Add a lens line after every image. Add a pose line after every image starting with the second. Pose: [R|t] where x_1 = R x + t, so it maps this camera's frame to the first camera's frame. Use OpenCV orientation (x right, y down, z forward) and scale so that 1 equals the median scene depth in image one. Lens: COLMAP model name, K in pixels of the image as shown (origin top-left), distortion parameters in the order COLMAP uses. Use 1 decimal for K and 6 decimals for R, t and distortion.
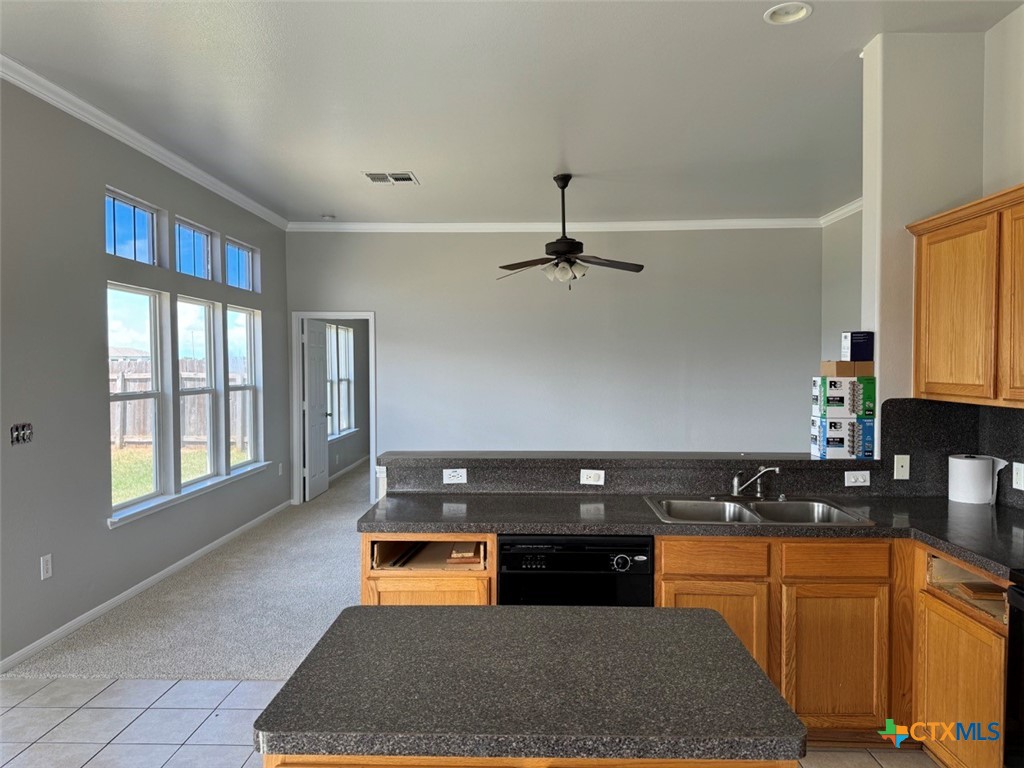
lens RADIAL K [[718.9, 0, 514.3], [0, 718.9, 389.5], [0, 0, 1]] dist [0.072678, -0.069721]
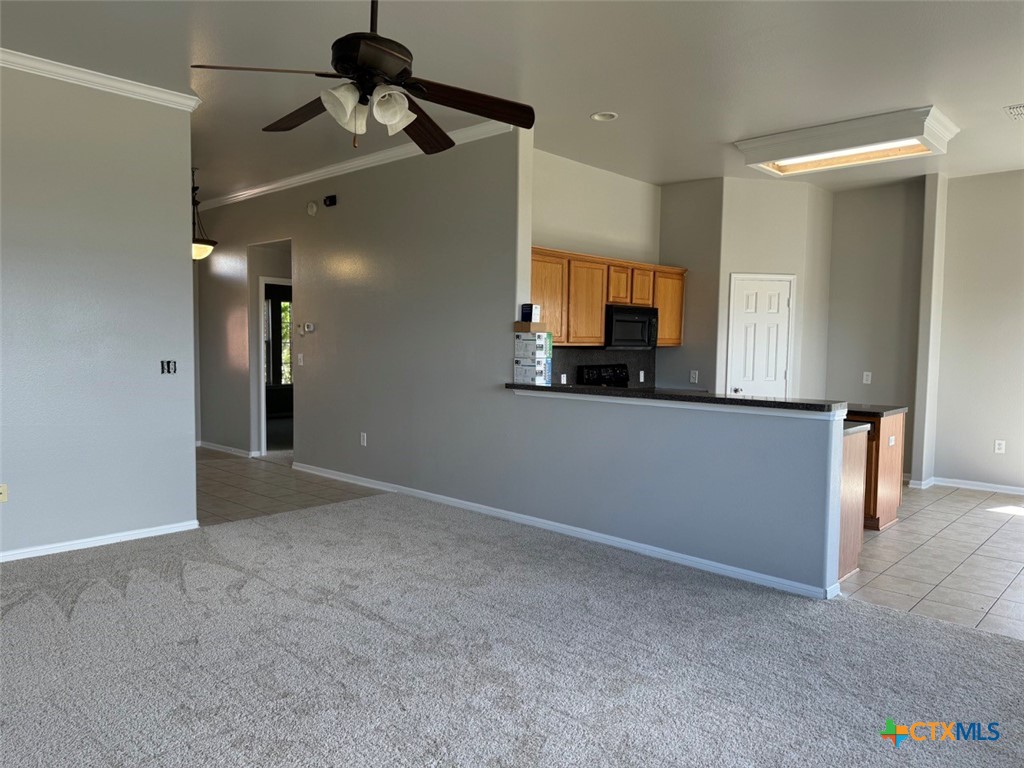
lens RADIAL K [[719.9, 0, 512.0], [0, 719.9, 384.0], [0, 0, 1]] dist [0.000320, 0.000568]
pose [[-0.751948, -0.044426, 0.657723, -0.390715], [0.012432, 0.996593, 0.081529, -0.025029], [-0.659105, 0.069482, -0.748834, 1.618862]]
